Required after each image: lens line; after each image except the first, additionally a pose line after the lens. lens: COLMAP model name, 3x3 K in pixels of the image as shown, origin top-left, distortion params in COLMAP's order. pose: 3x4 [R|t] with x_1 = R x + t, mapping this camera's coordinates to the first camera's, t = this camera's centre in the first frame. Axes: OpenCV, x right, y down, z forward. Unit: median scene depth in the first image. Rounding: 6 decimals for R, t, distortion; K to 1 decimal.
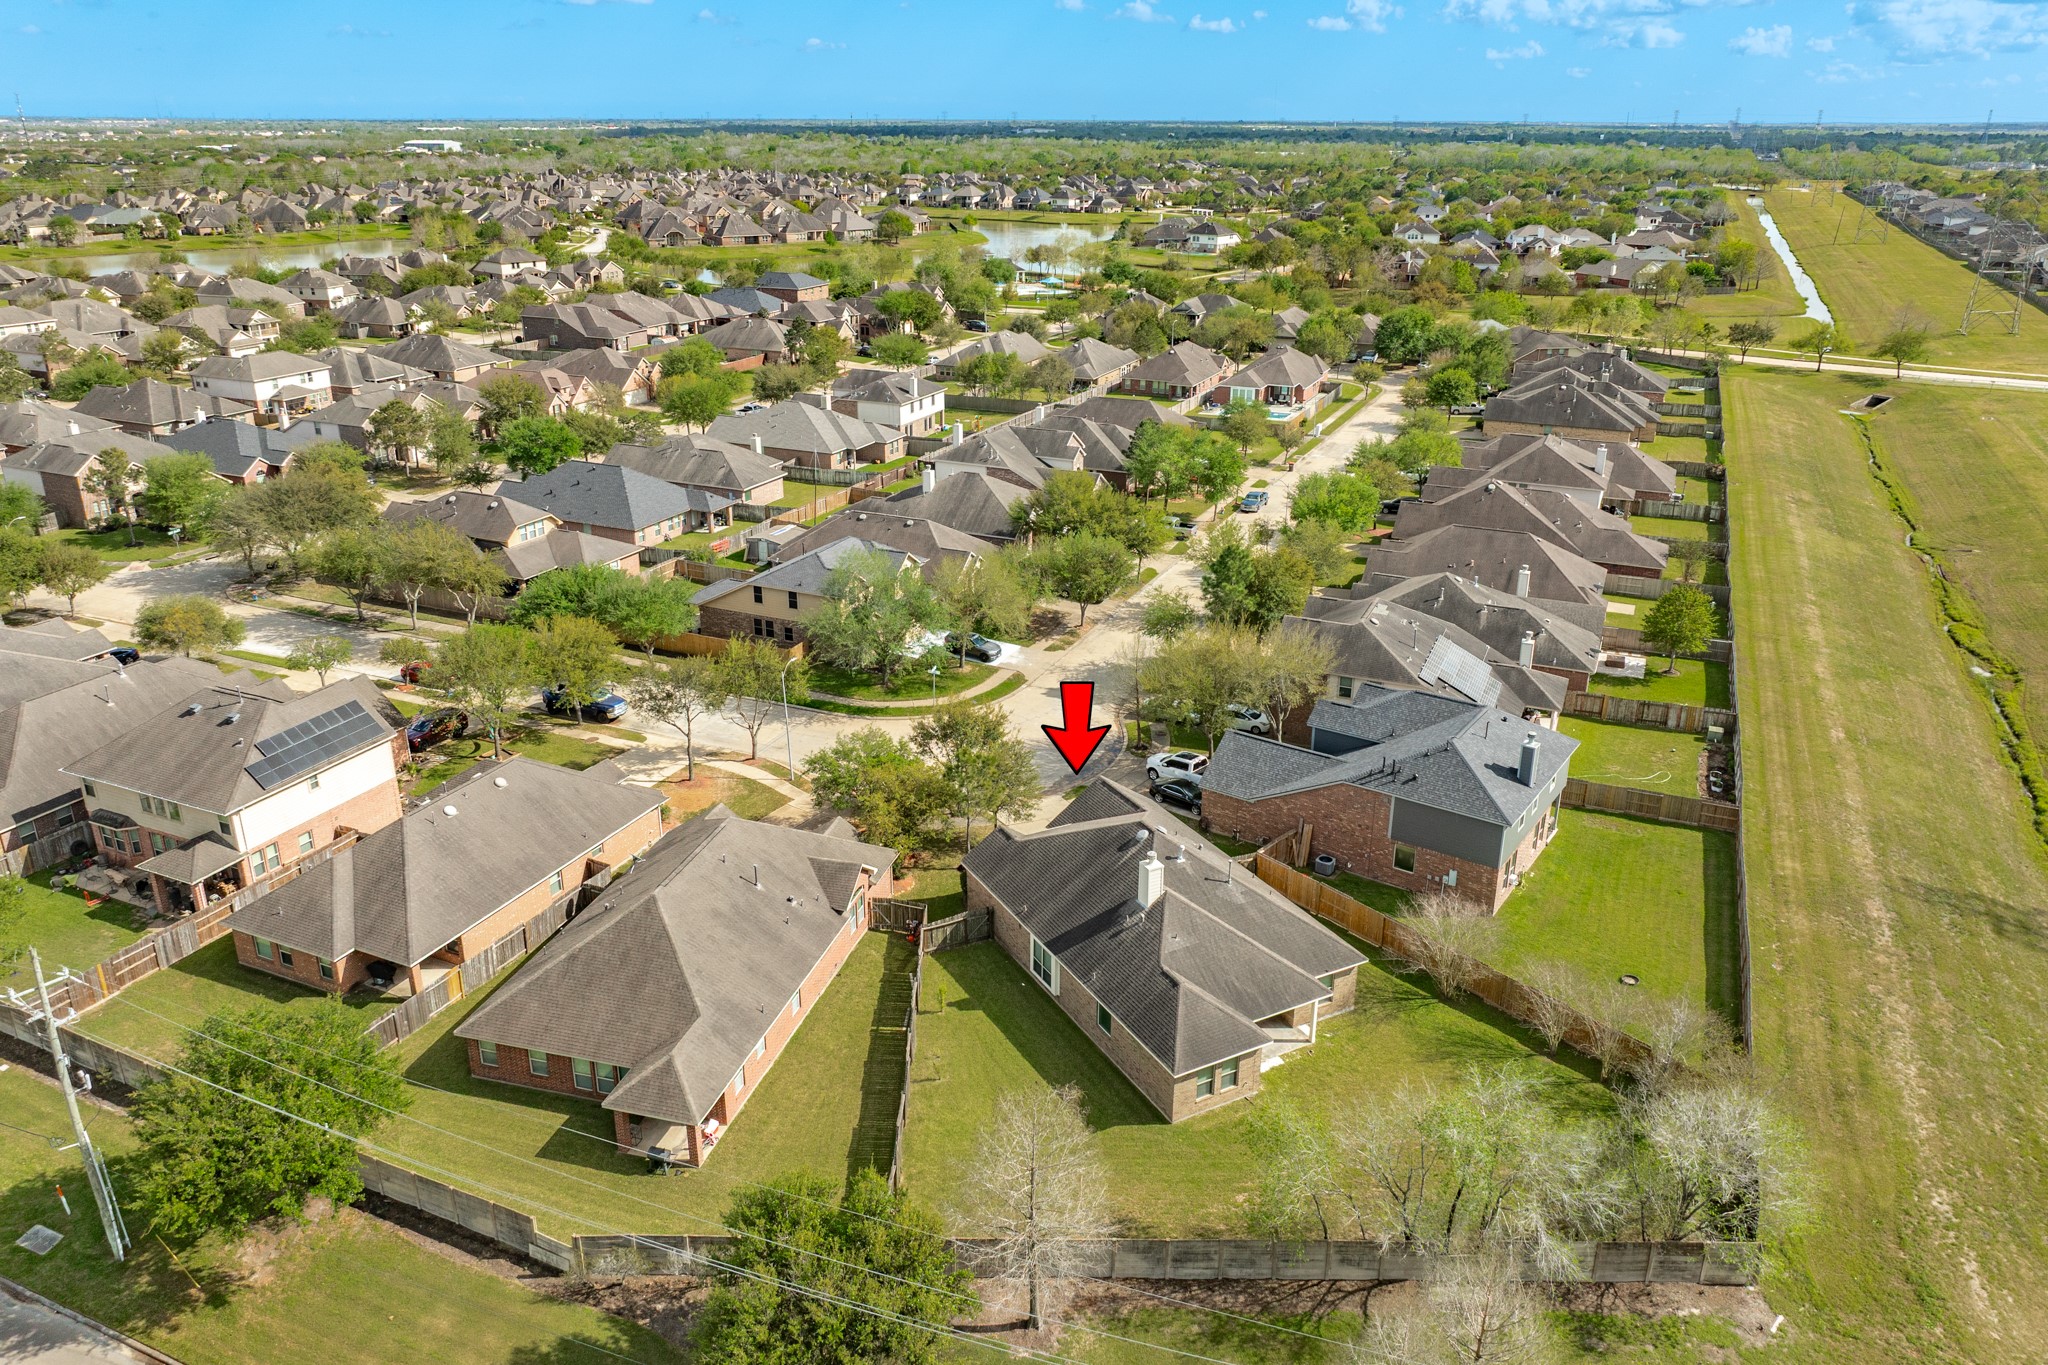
lens RADIAL K [[1429.6, 0, 1011.4], [0, 1429.6, 671.7], [0, 0, 1]] dist [0.009121, -0.022829]
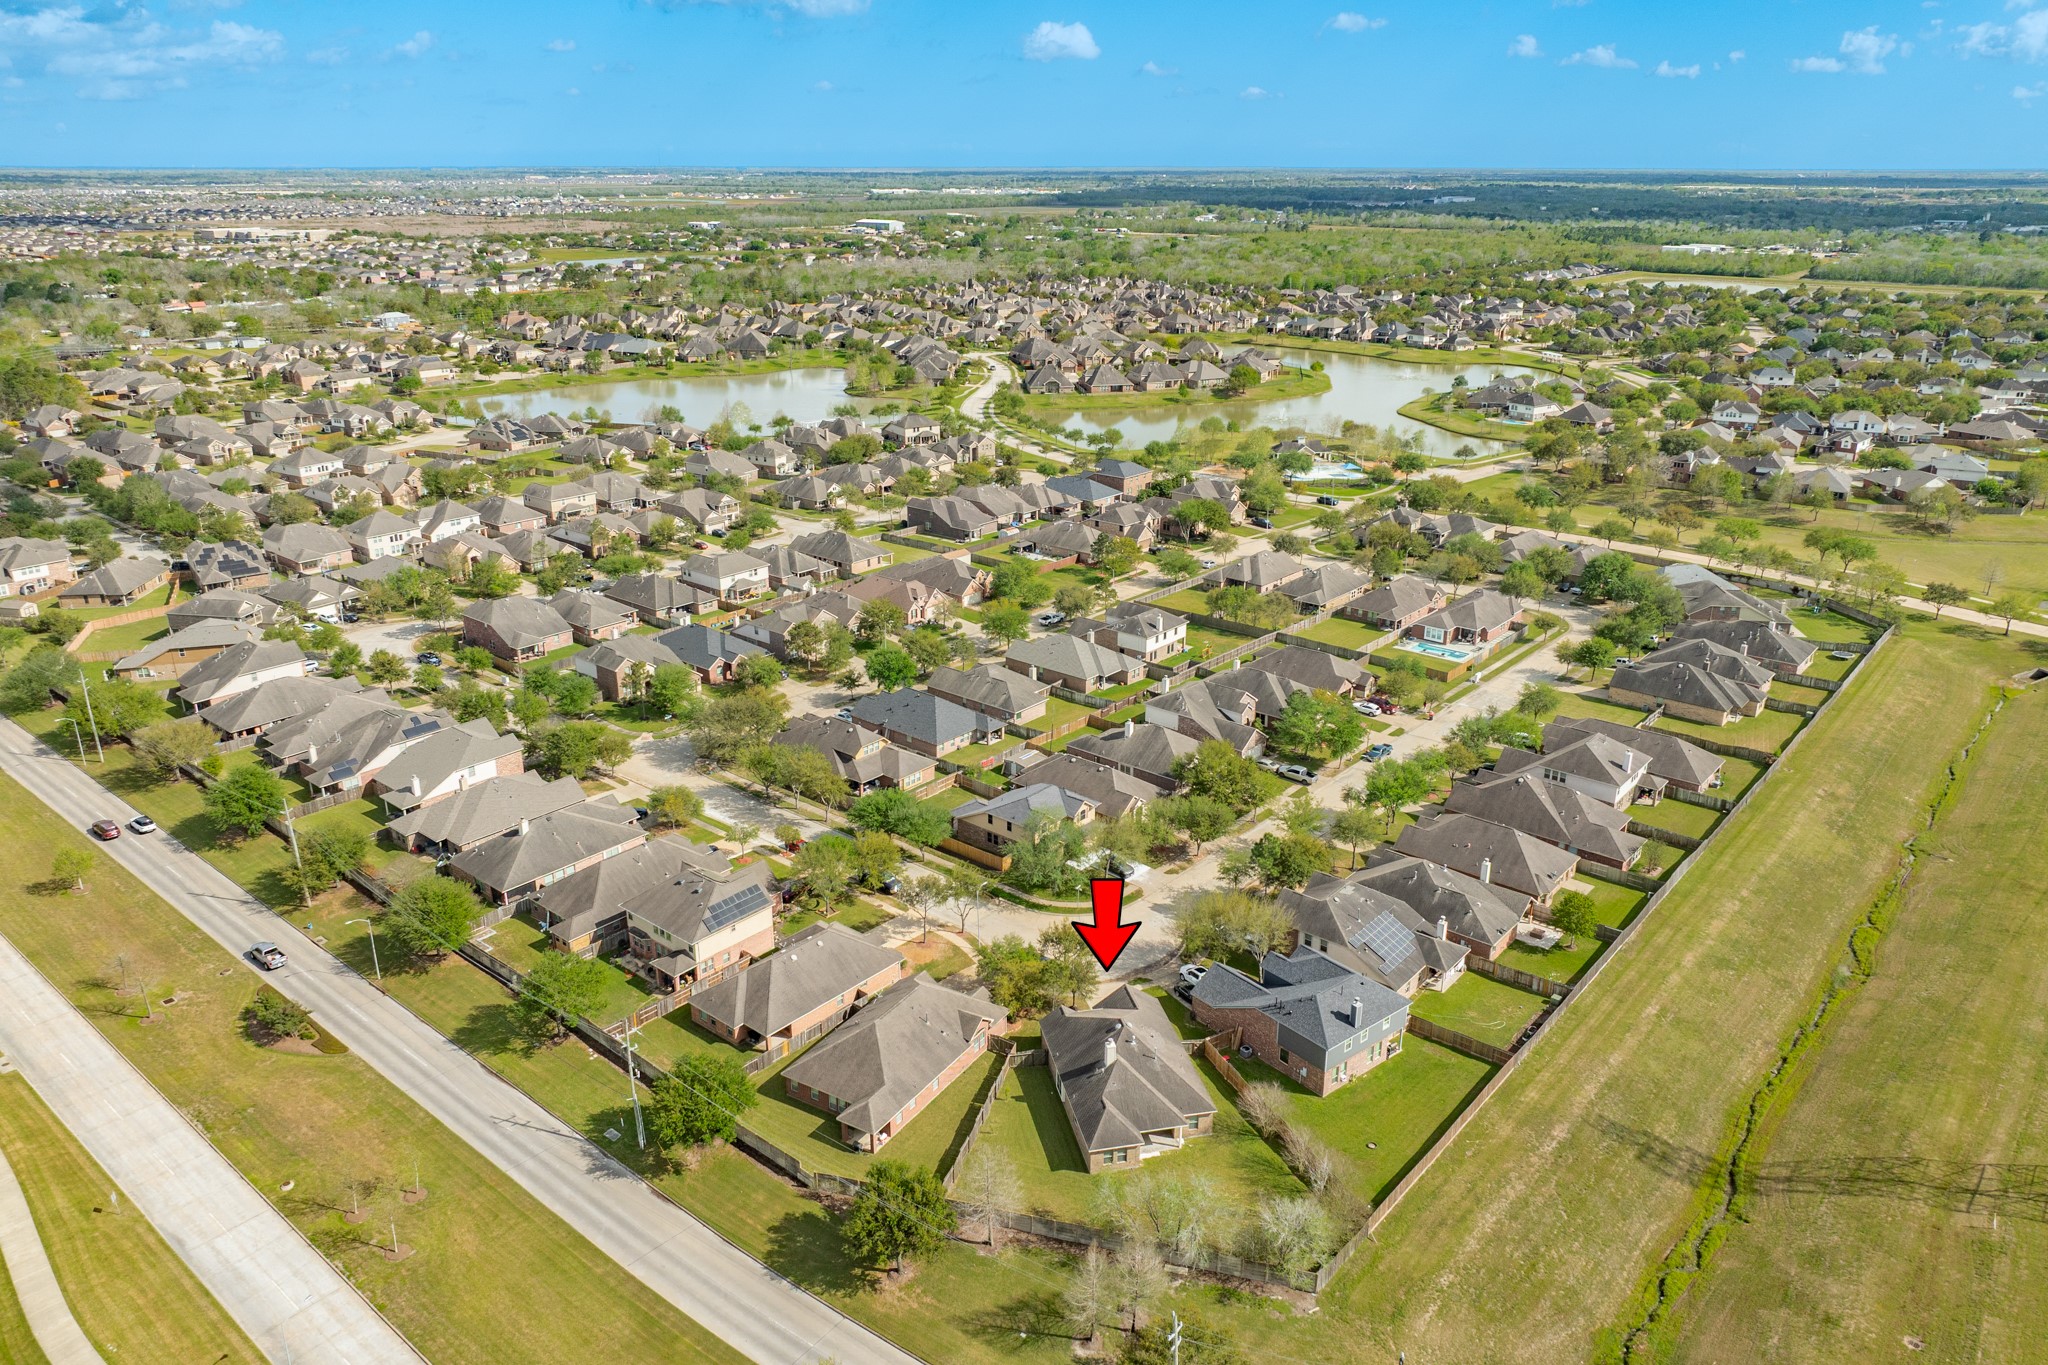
lens RADIAL K [[1429.6, 0, 1011.4], [0, 1429.6, 671.7], [0, 0, 1]] dist [0.009121, -0.022829]
pose [[0.961123, 0.090045, -0.261026, 0.290549], [-0.097180, 0.995161, -0.014528, -0.226080], [0.258454, 0.039330, 0.965223, -0.652701]]
